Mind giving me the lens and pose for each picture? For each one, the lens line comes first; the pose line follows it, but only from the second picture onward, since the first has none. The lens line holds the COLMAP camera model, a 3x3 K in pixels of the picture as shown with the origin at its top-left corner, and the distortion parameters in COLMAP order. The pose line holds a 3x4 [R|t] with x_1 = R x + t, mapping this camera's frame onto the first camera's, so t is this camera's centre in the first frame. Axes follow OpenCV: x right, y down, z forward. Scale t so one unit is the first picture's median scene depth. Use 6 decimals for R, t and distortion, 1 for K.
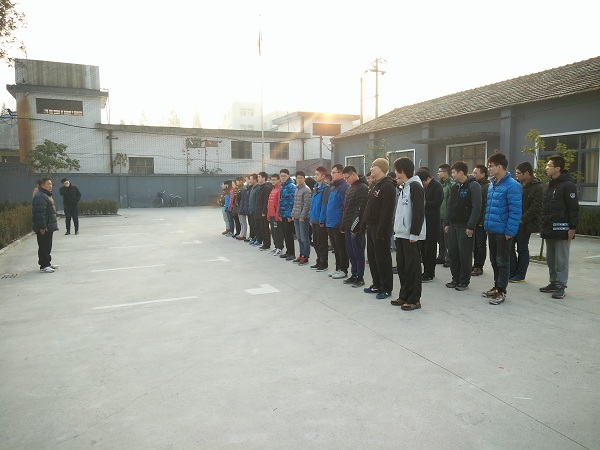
lens RADIAL K [[445.5, 0, 300.0], [0, 445.5, 225.0], [0, 0, 1]] dist [0.064143, -0.000003]
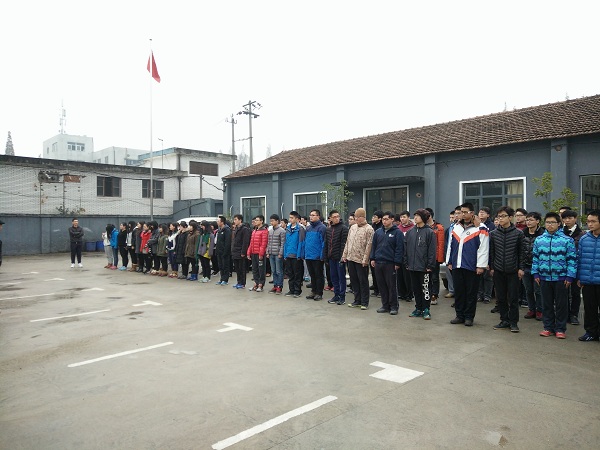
lens RADIAL K [[445.5, 0, 300.0], [0, 445.5, 225.0], [0, 0, 1]] dist [0.064143, -0.000003]
pose [[0.932913, -0.002177, 0.360096, -0.106258], [0.035829, 0.995581, -0.086804, -0.006854], [-0.358316, 0.093883, 0.928868, 0.072160]]
